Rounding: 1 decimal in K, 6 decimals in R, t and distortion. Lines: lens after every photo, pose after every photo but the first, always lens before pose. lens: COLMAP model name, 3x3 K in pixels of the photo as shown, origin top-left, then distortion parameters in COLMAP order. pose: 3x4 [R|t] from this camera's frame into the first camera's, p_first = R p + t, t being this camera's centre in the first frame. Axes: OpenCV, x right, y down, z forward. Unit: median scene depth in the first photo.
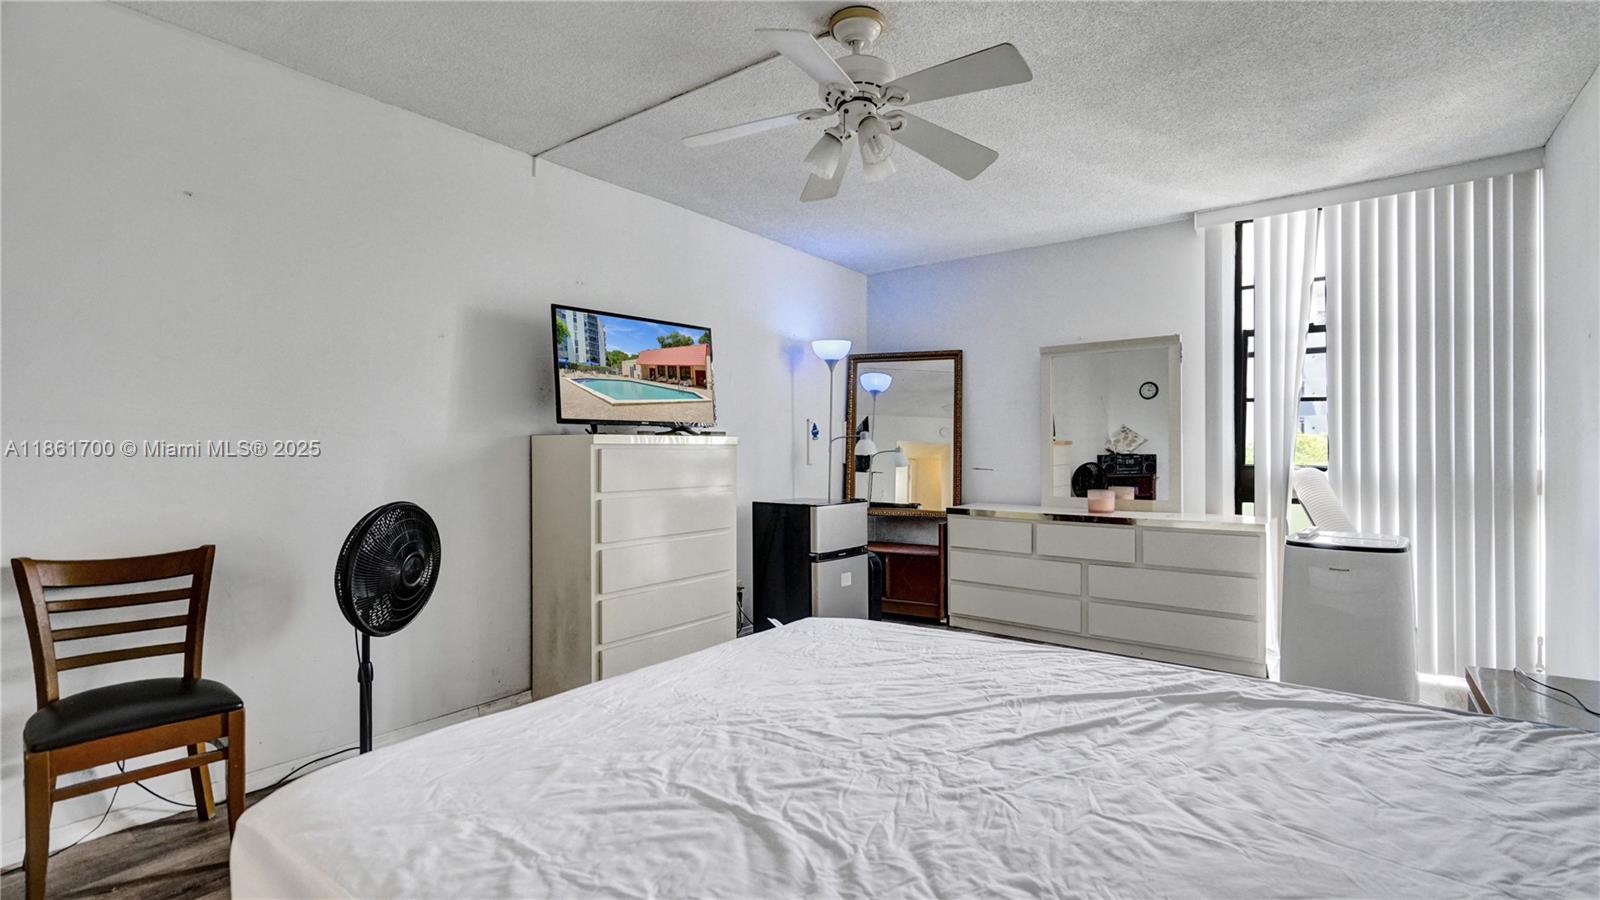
lens RADIAL K [[738.2, 0, 800.0], [0, 738.2, 450.0], [0, 0, 1]] dist [0.001652, -0.000137]
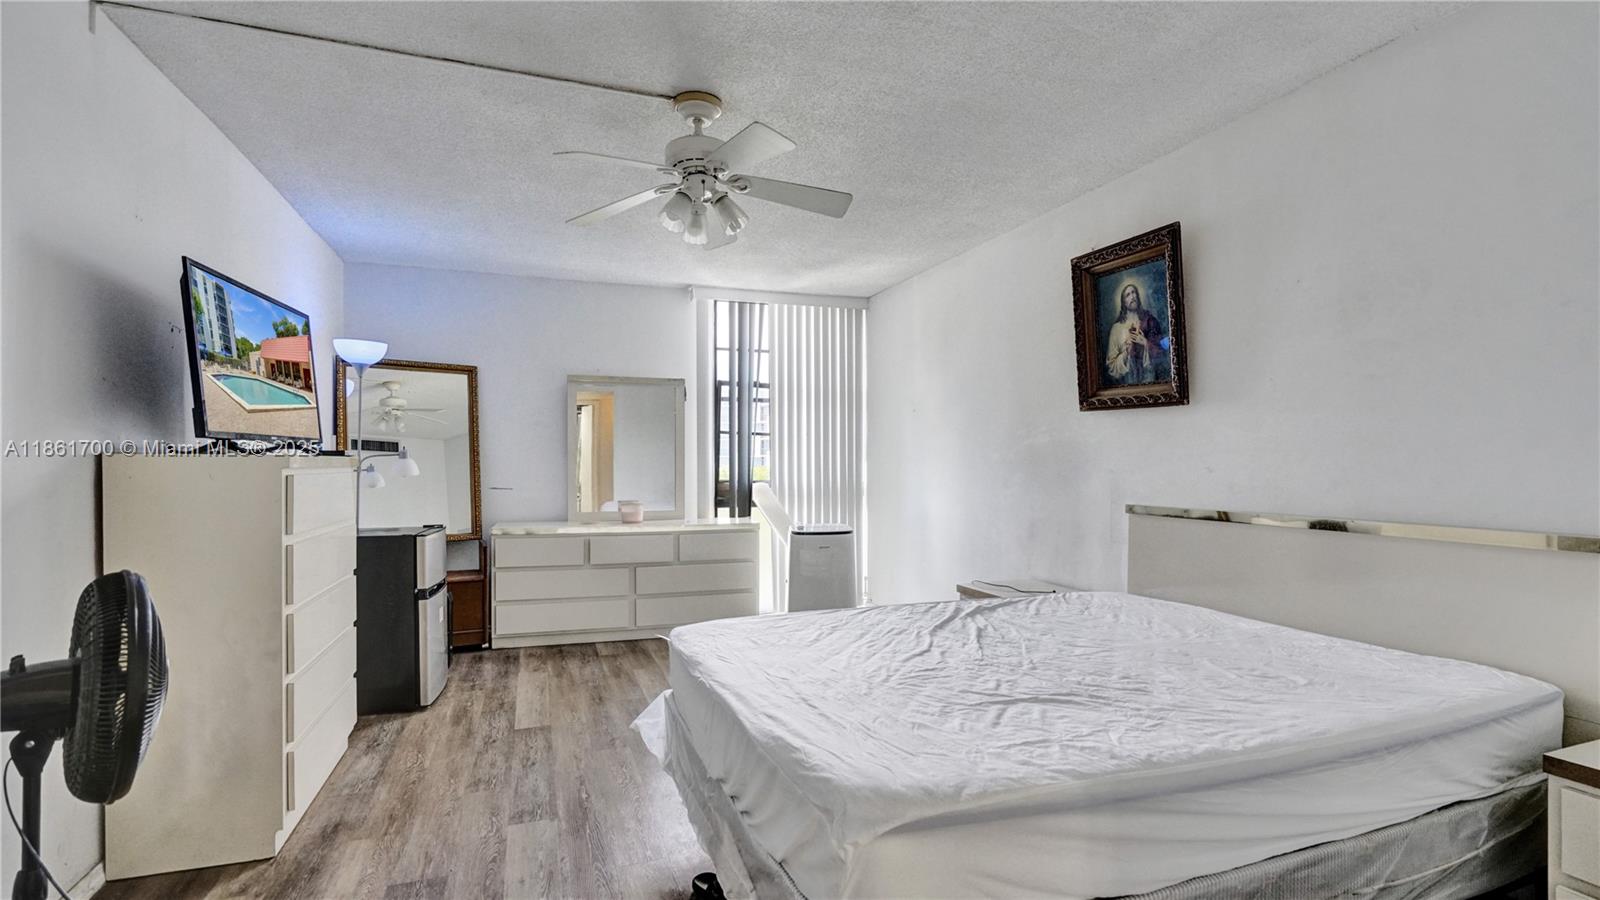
lens RADIAL K [[748.7, 0, 801.4], [0, 748.7, 463.9], [0, 0, 1]] dist [0.000613, -0.000830]
pose [[0.542933, 0.000362, 0.839776, -0.577255], [-0.002962, 0.999995, 0.001485, -0.015111], [-0.839771, -0.003294, 0.542931, 0.161841]]
